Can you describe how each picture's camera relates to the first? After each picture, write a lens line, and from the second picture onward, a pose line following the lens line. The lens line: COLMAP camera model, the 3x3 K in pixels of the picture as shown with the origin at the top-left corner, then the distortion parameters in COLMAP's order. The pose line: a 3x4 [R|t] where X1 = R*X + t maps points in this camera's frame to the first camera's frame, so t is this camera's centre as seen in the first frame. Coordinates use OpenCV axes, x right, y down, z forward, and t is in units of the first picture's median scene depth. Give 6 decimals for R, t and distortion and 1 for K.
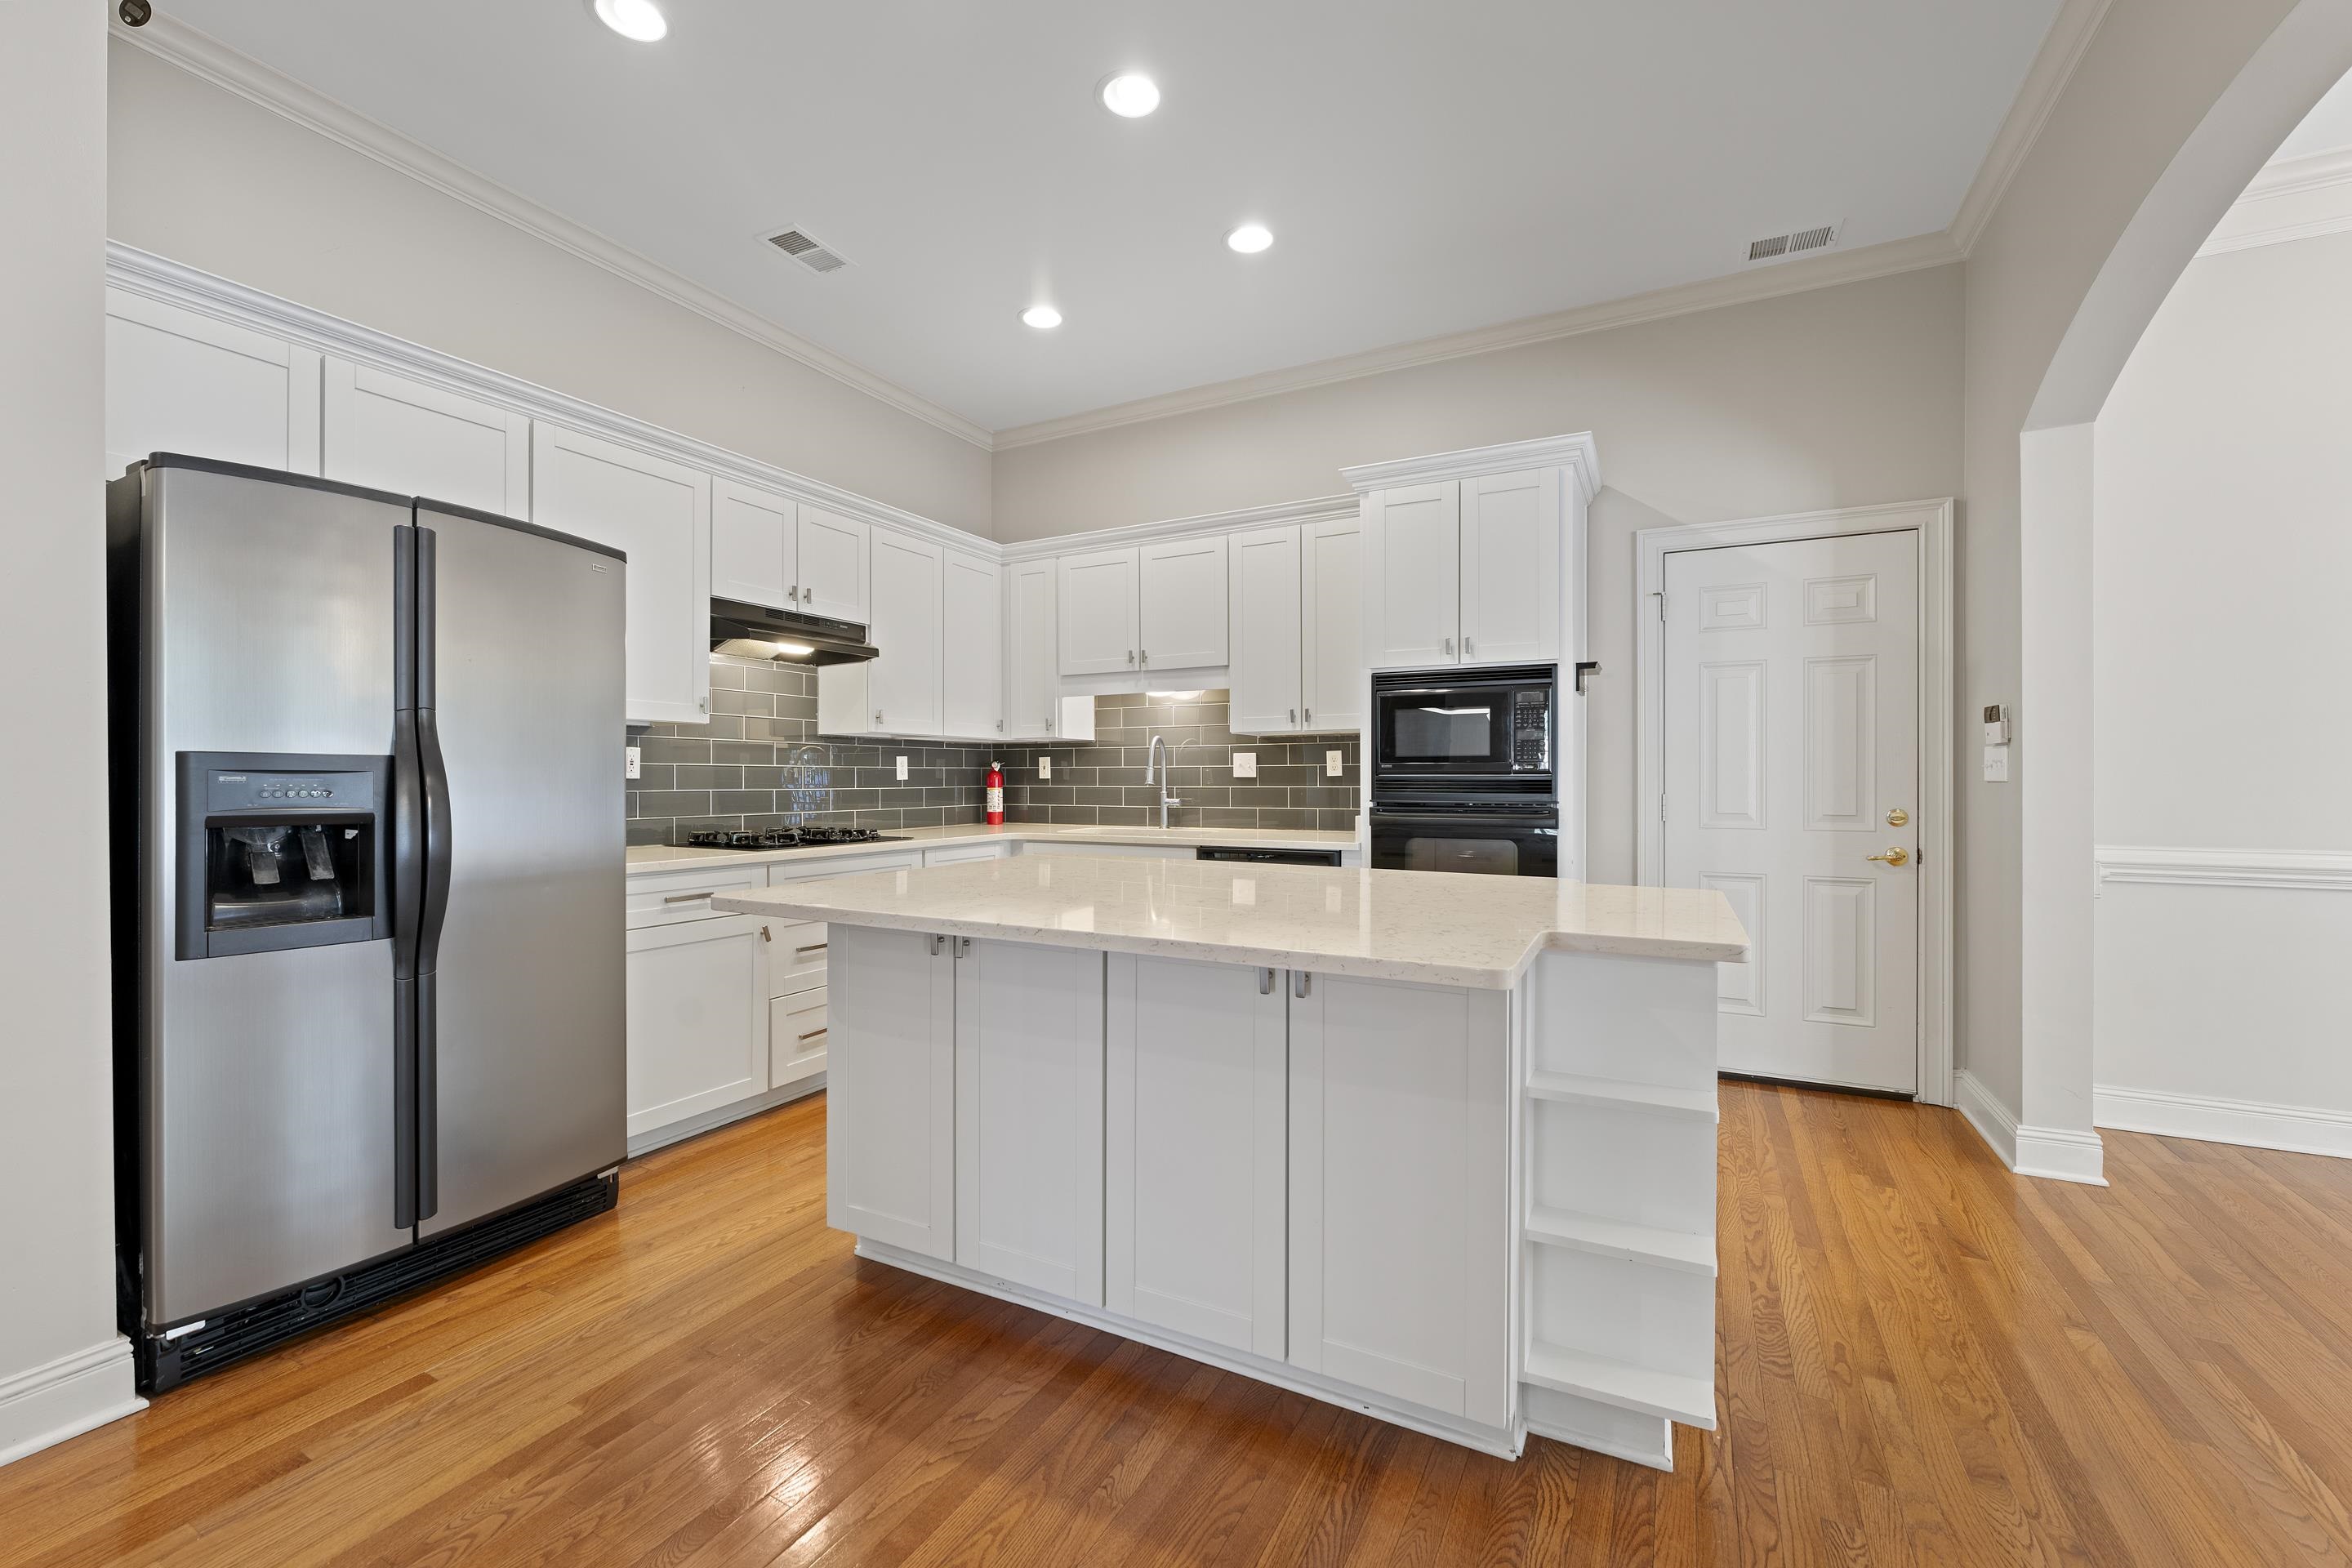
lens RADIAL K [[956.5, 0, 1176.9], [0, 956.5, 779.7], [0, 0, 1]] dist [-0.001565, 0.000053]
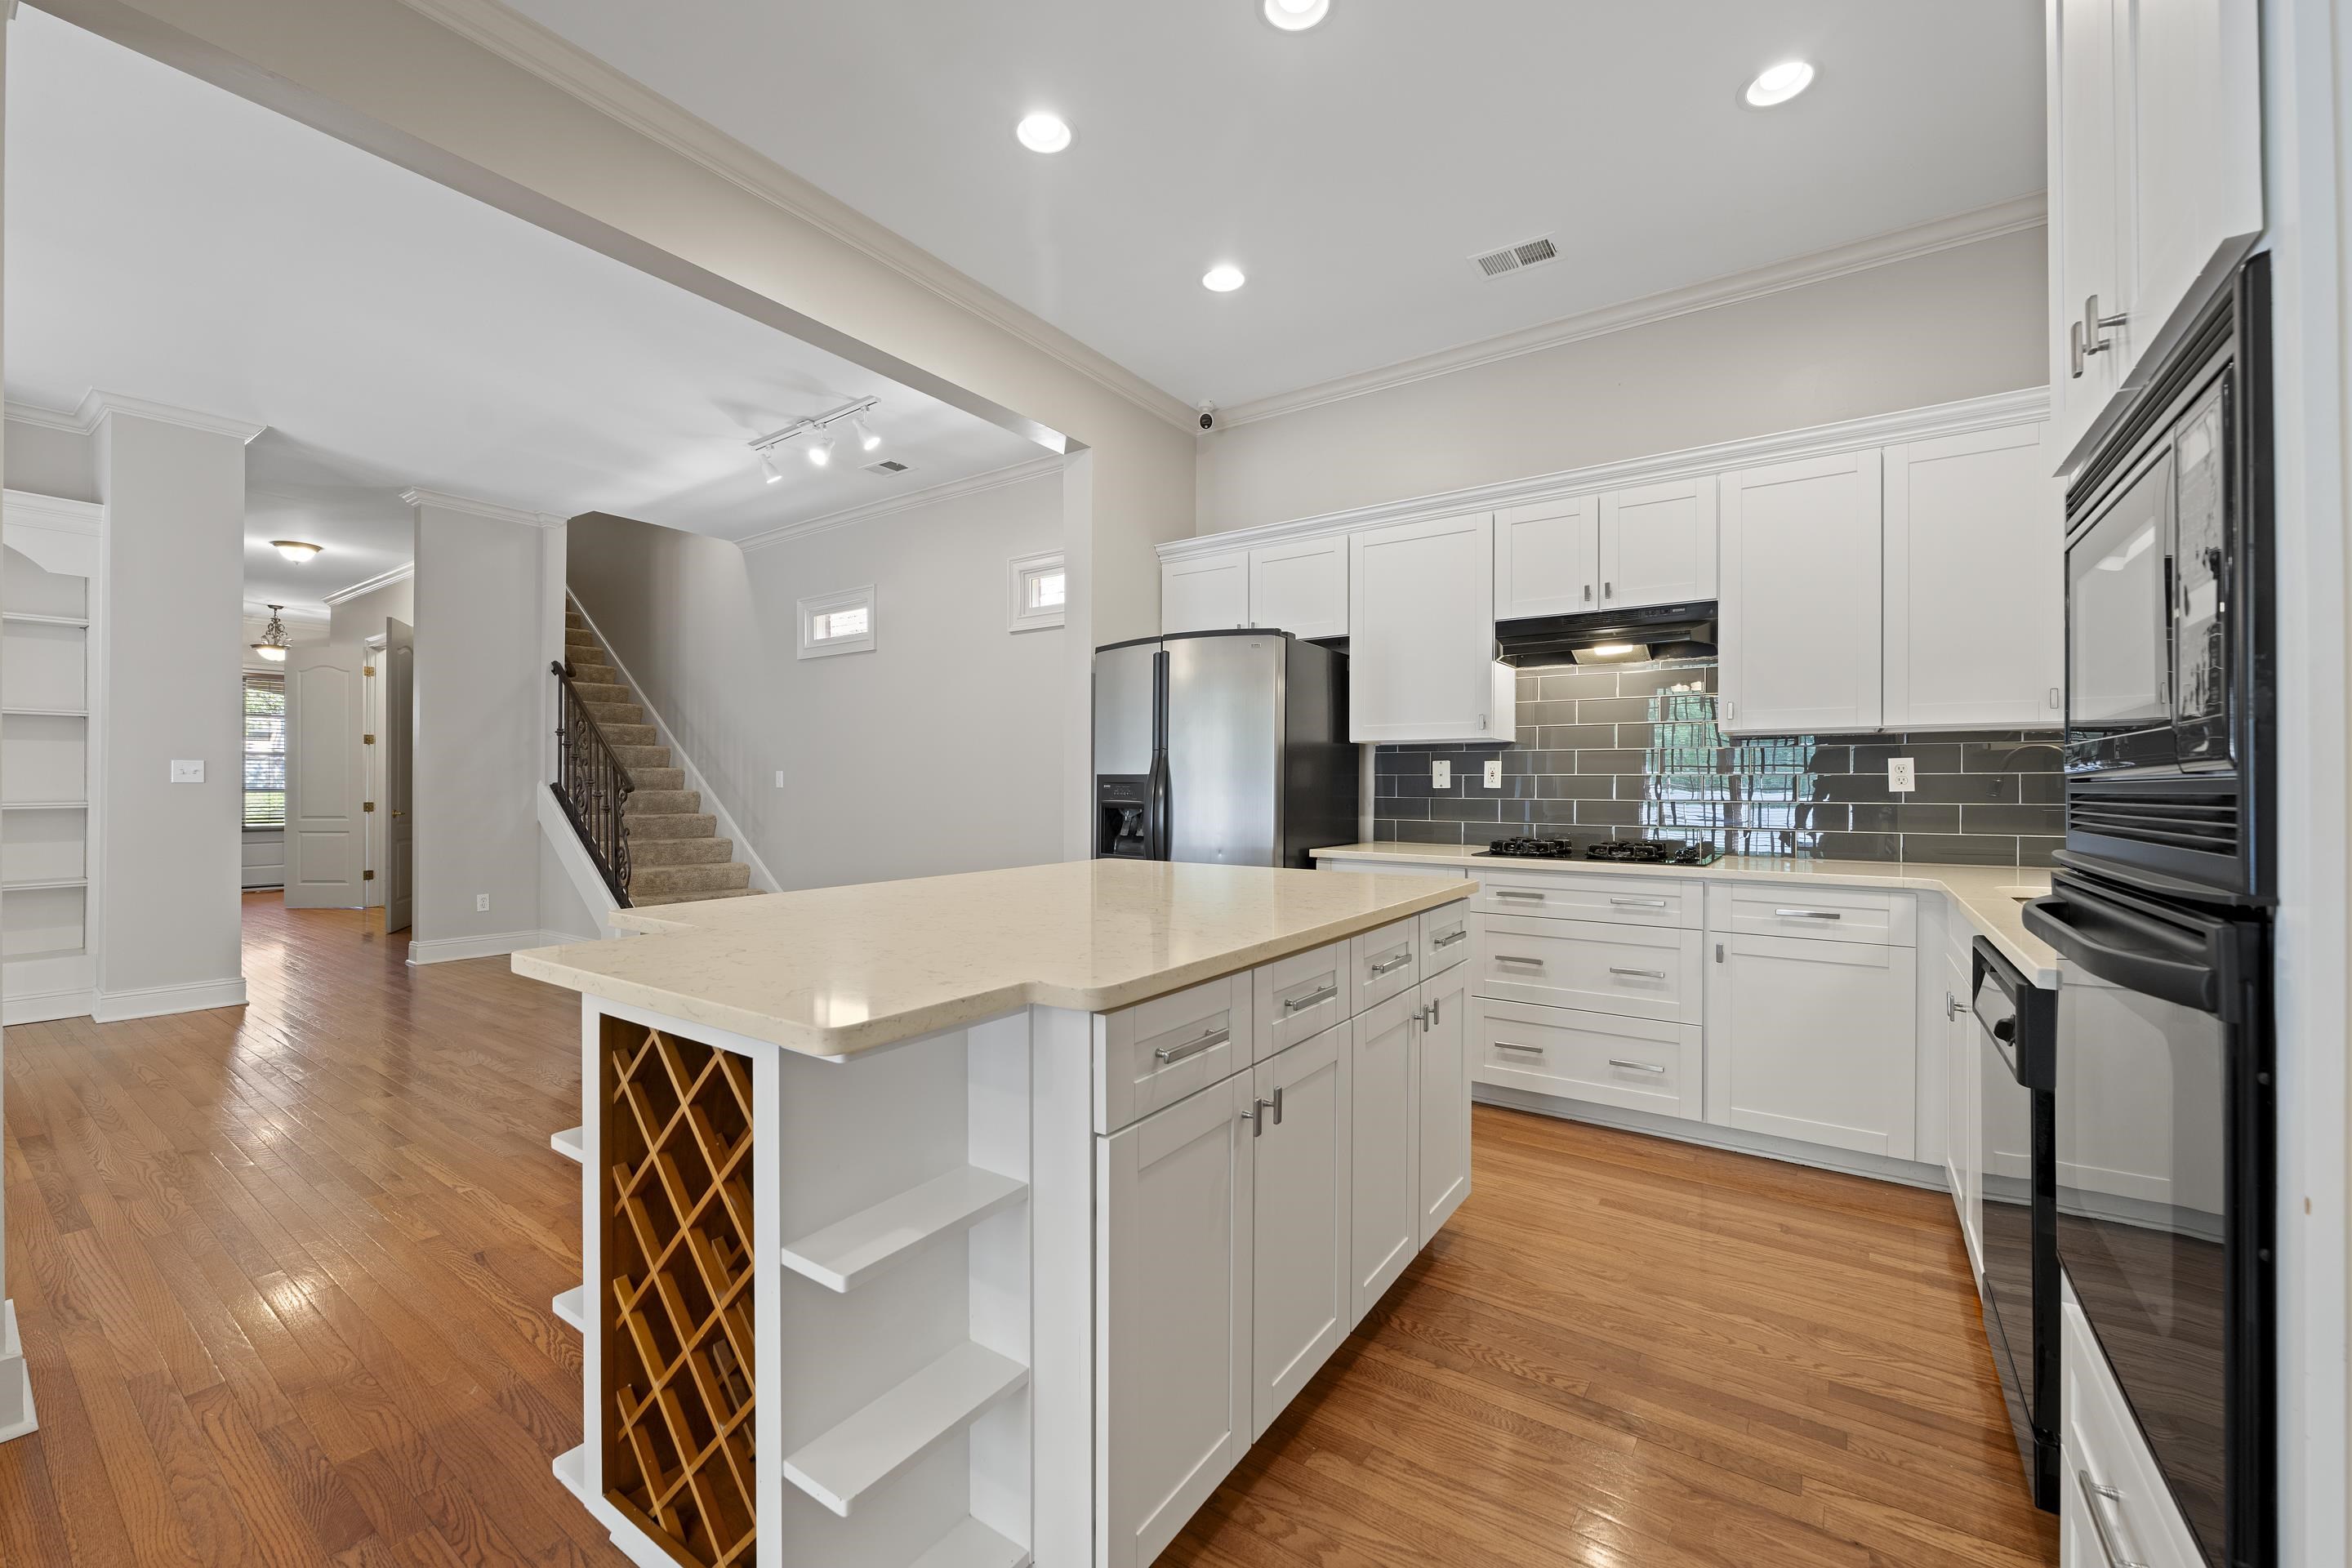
lens RADIAL K [[941.9, 0, 1167.3], [0, 941.9, 785.3], [0, 0, 1]] dist [-0.006782, -0.000031]
pose [[-0.137888, -0.001956, -0.990446, 0.489994], [-0.006278, 0.999980, -0.001101, -0.000471], [0.990428, 0.006066, -0.137898, 0.603769]]
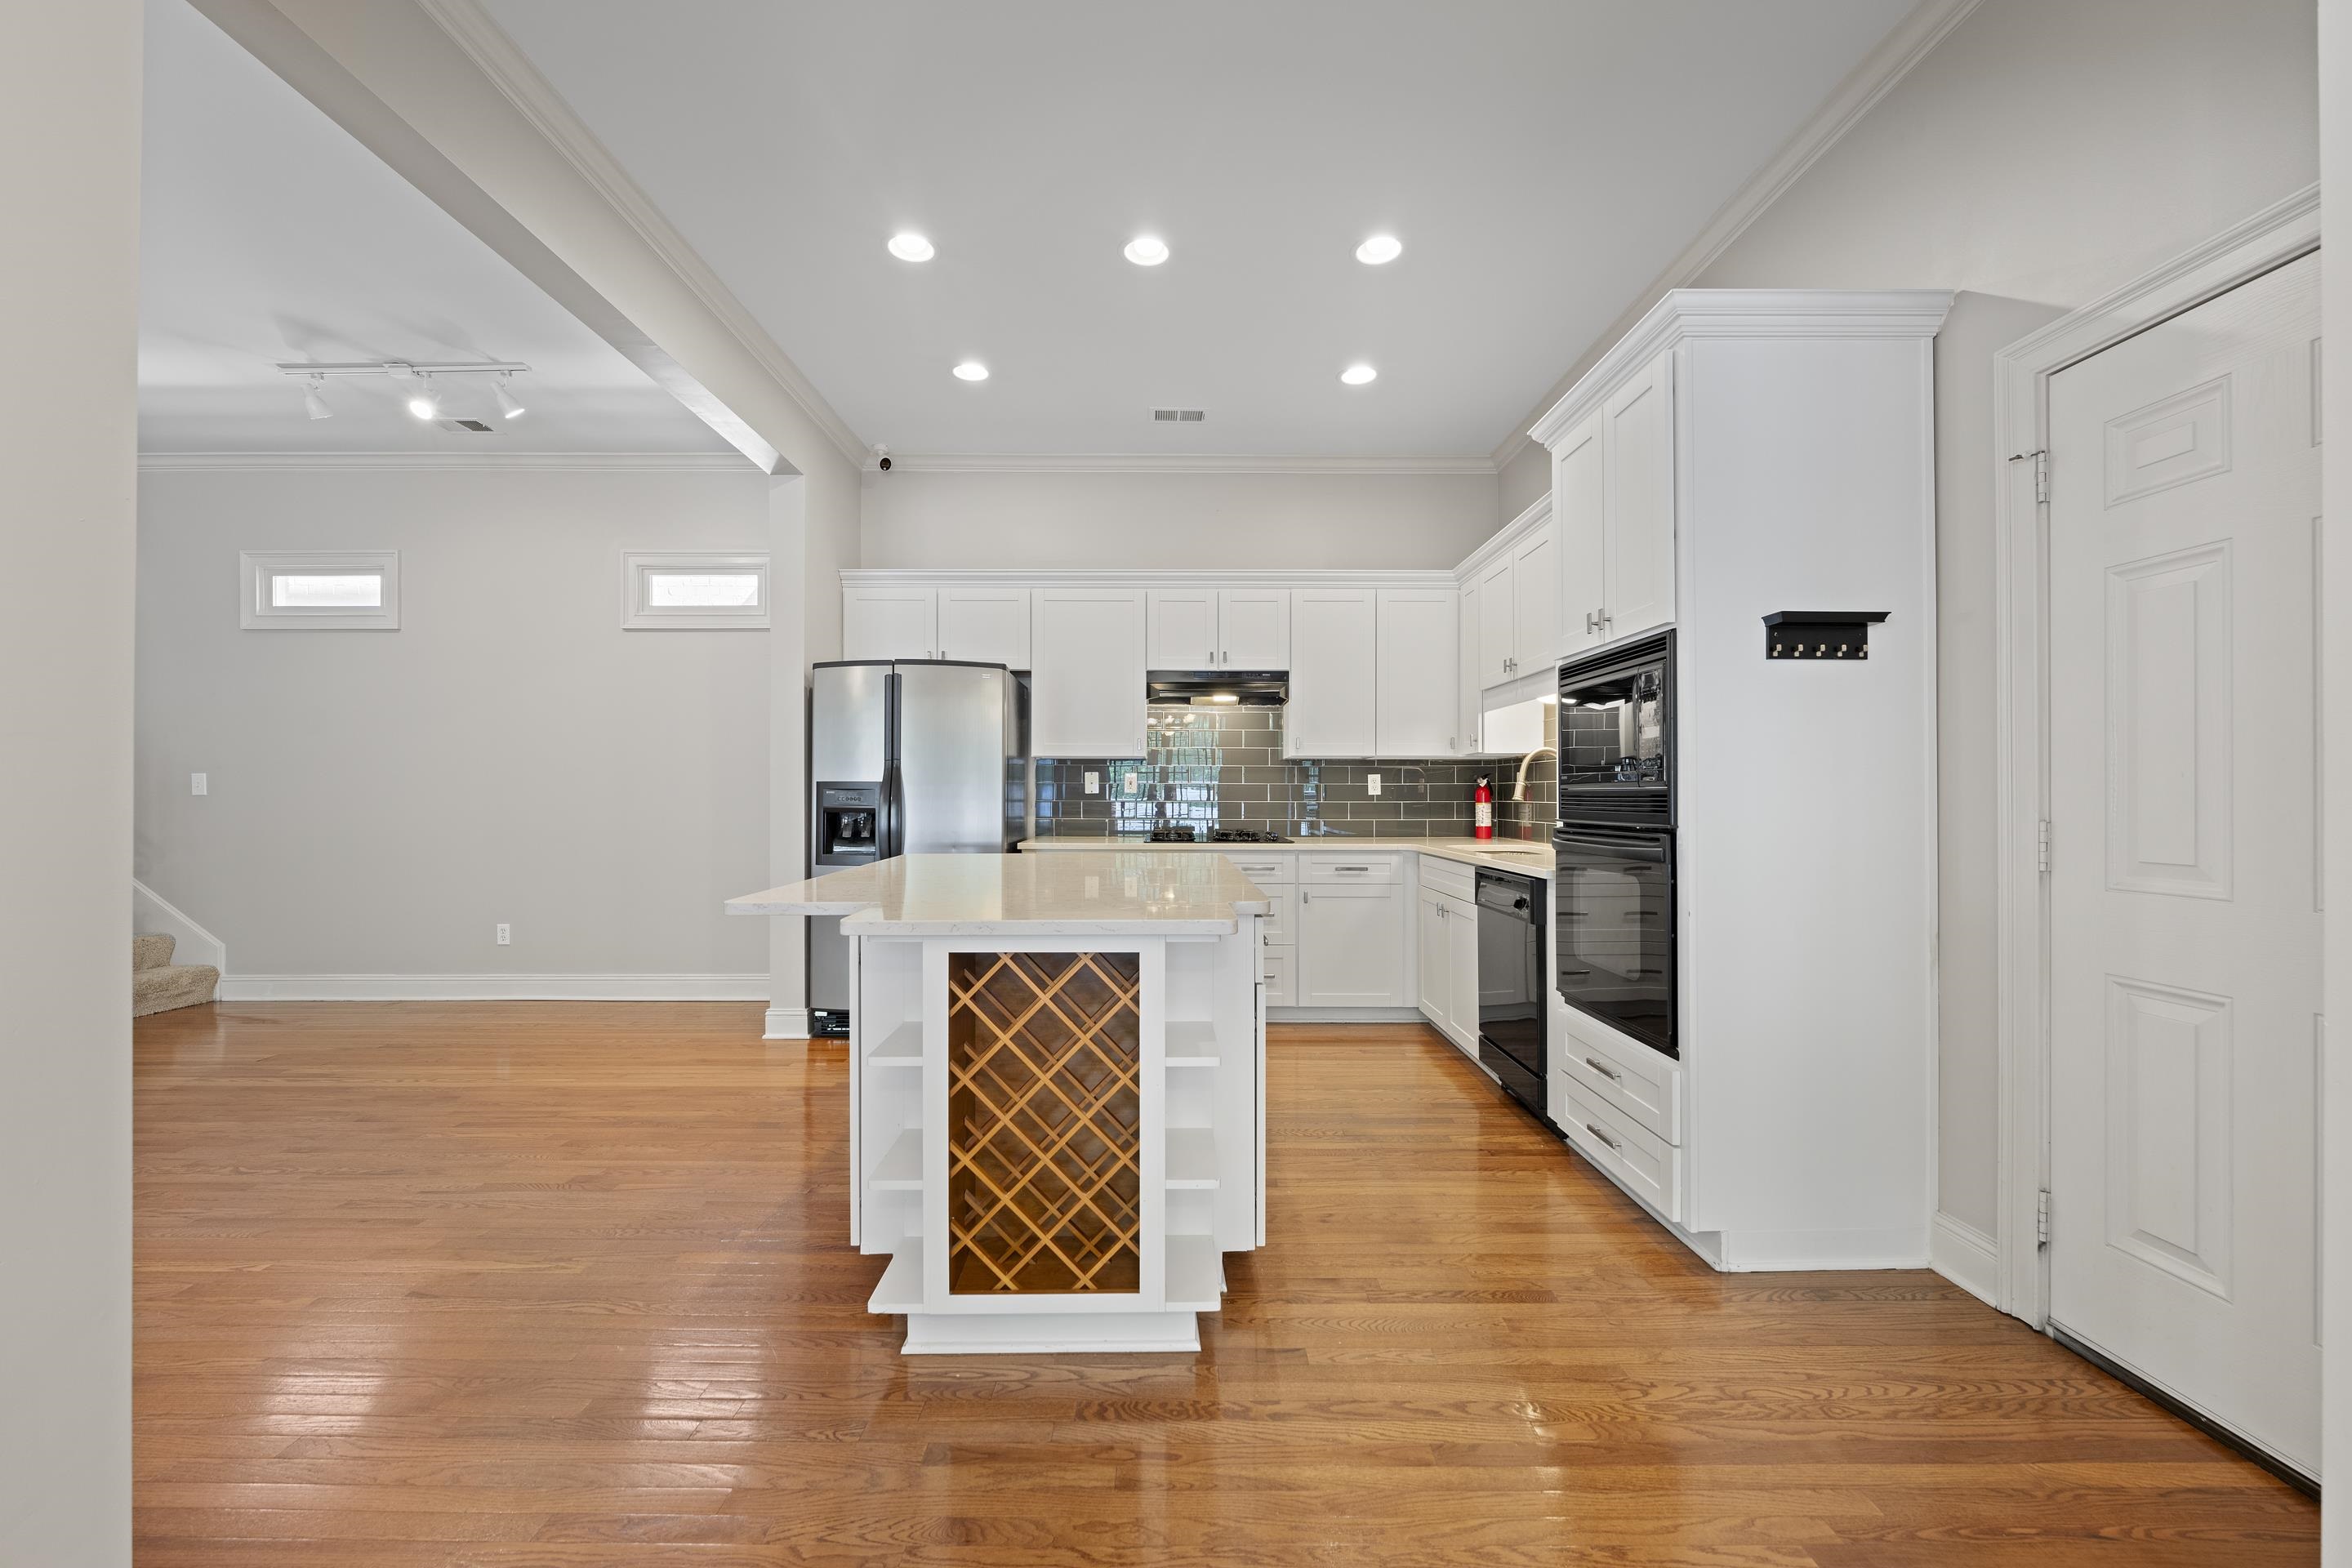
lens RADIAL K [[946.2, 0, 1168.9], [0, 946.2, 790.3], [0, 0, 1]] dist [-0.006867, -0.000152]
pose [[0.464703, -0.002865, -0.885462, 0.643634], [-0.003533, 0.999981, -0.005089, 0.001478], [0.885460, 0.005493, 0.464684, 0.270188]]
